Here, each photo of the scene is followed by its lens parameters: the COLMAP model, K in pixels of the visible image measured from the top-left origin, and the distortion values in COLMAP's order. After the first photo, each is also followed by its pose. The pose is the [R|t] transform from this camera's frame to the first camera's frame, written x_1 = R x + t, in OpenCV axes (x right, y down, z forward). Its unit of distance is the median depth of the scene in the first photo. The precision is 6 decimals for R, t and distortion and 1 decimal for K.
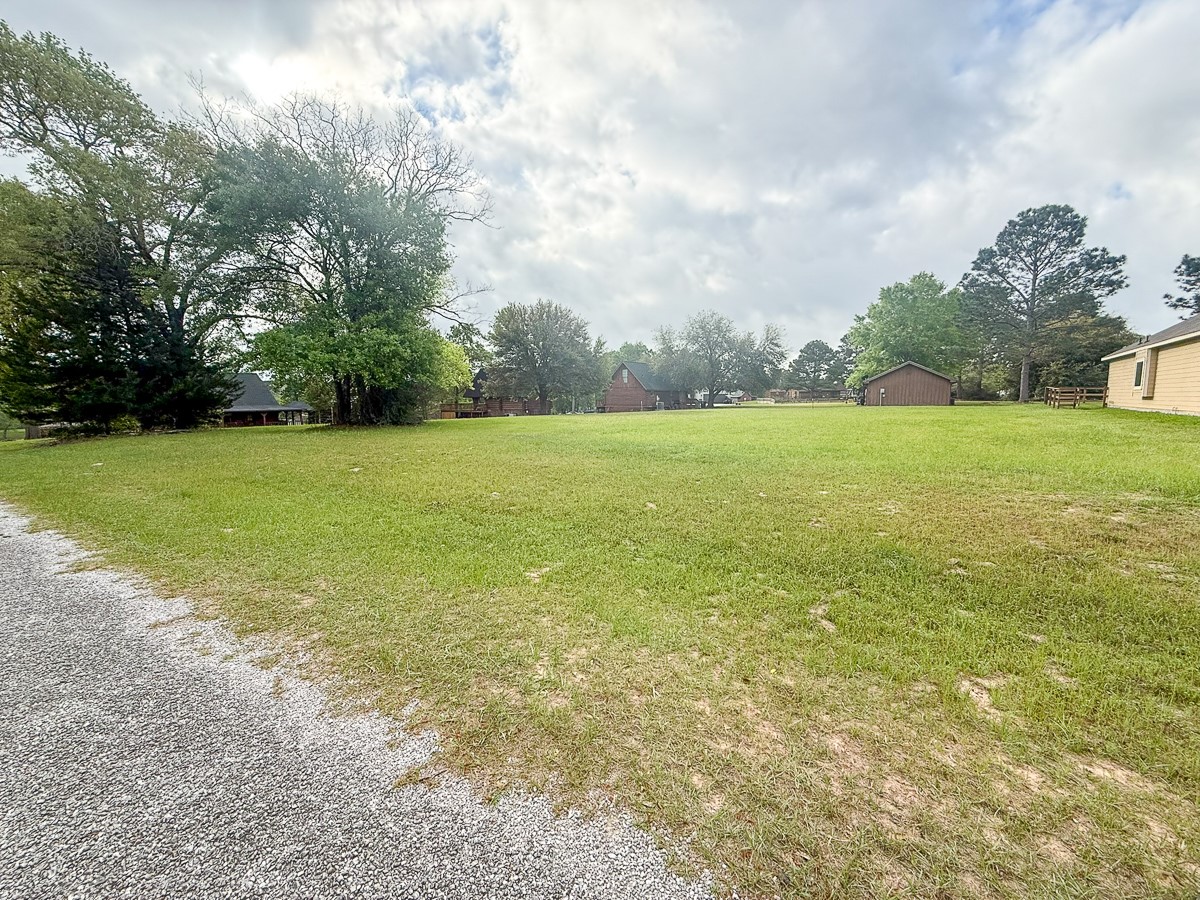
lens RADIAL K [[483.8, 0, 599.1], [0, 483.8, 448.3], [0, 0, 1]] dist [0.000859, -0.000092]
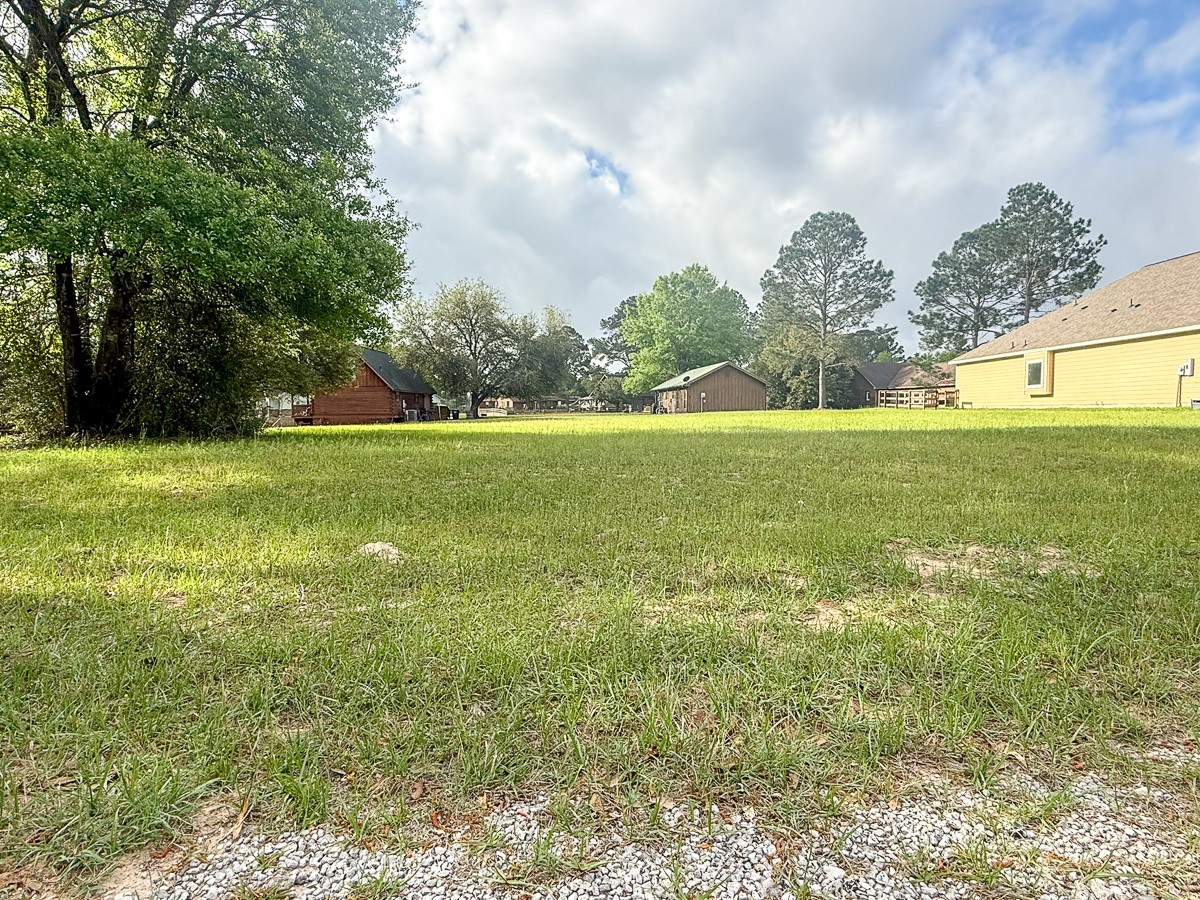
lens RADIAL K [[669.1, 0, 600.8], [0, 669.1, 454.2], [0, 0, 1]] dist [-0.001967, -0.000145]
pose [[0.810884, -0.036189, 0.584086, -0.213122], [0.061138, 0.997863, -0.023051, 0.000995], [-0.582004, 0.054401, 0.811364, 0.130764]]
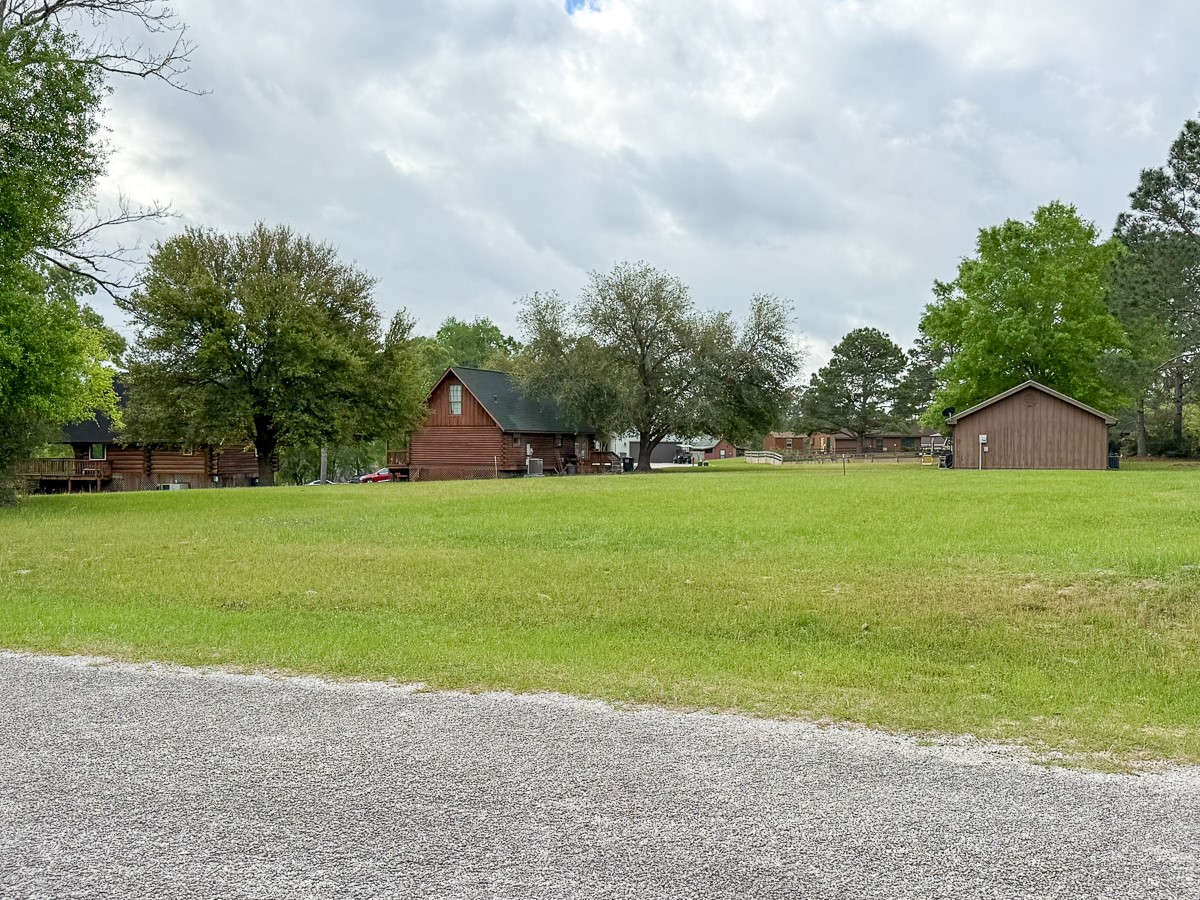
lens RADIAL K [[1186.9, 0, 596.7], [0, 1186.9, 454.4], [0, 0, 1]] dist [0.012096, 0.000000]
pose [[0.983492, 0.007607, 0.180791, -0.016093], [0.010152, 0.995223, -0.097102, 0.008767], [-0.180666, 0.097335, 0.978716, -0.092131]]
